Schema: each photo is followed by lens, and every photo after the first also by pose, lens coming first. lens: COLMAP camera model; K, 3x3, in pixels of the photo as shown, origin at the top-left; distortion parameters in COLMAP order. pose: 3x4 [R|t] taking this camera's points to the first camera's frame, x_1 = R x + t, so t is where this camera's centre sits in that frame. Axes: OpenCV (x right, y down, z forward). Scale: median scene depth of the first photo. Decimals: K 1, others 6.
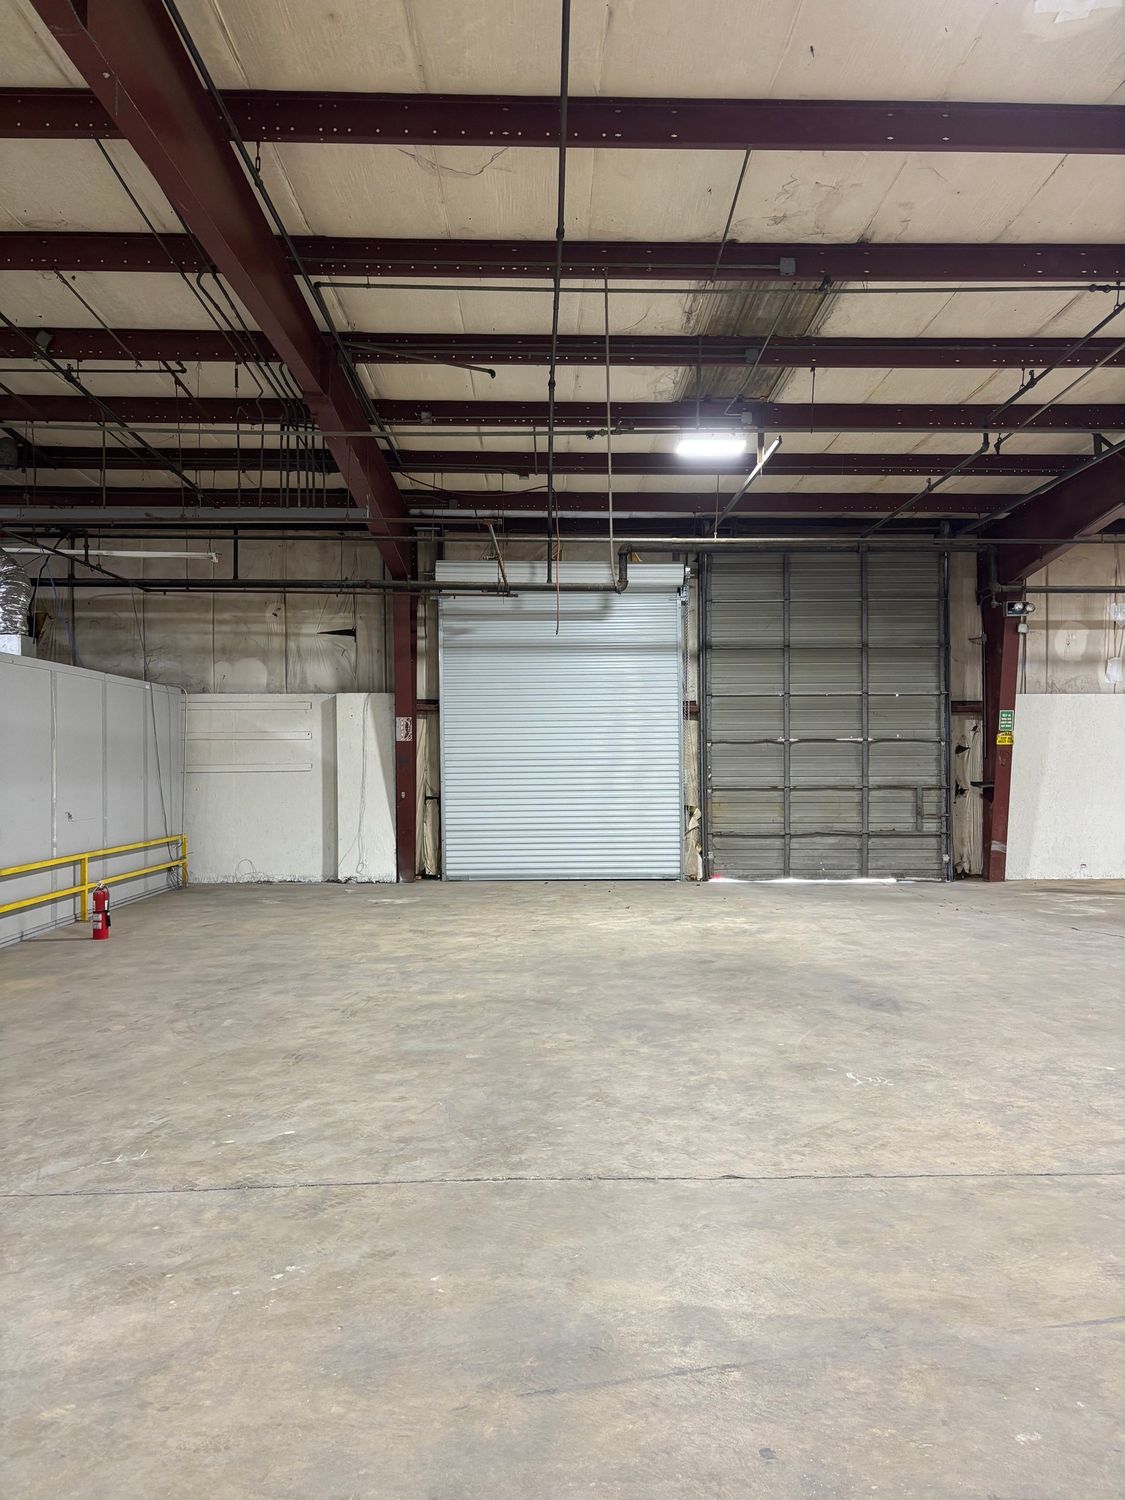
lens RADIAL K [[1133.3, 0, 565.5], [0, 1133.3, 747.9], [0, 0, 1]] dist [0.039506, -0.000047]
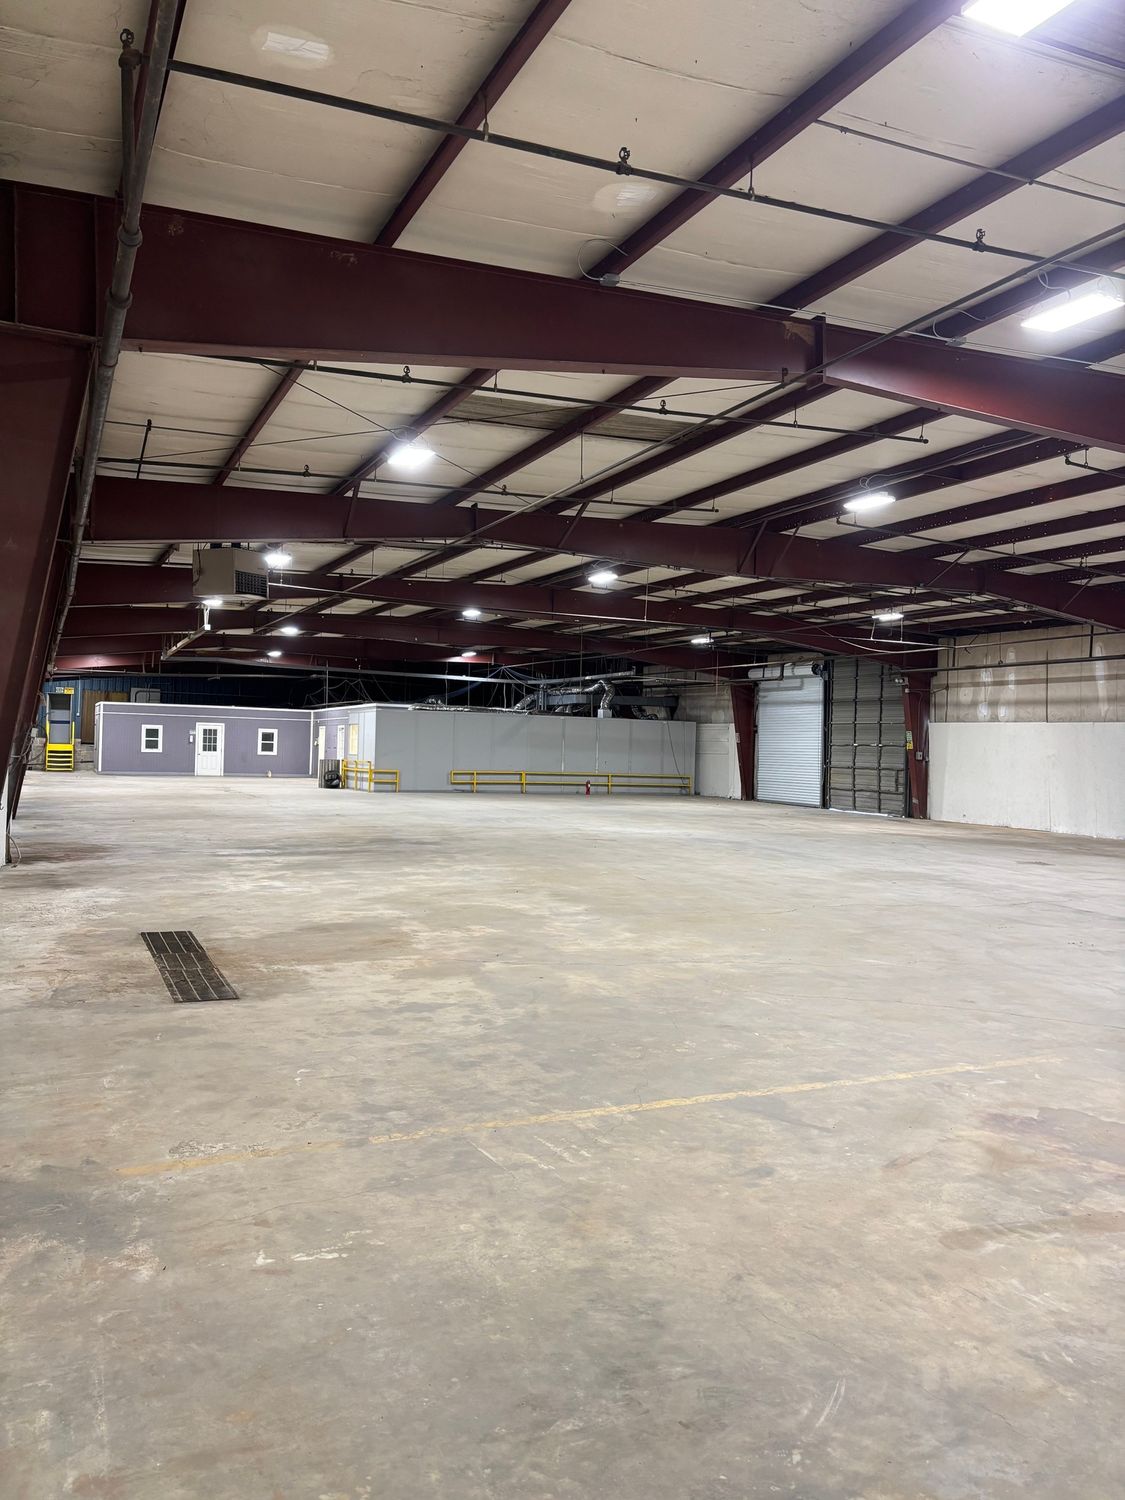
lens RADIAL K [[1133.3, 0, 562.8], [0, 1133.3, 751.4], [0, 0, 1]] dist [0.039506, -0.000047]
pose [[0.402482, 0.020691, -0.915194, 1.894450], [-0.032448, 0.999439, 0.008326, 0.005225], [0.914853, 0.026345, 0.402928, -0.337485]]
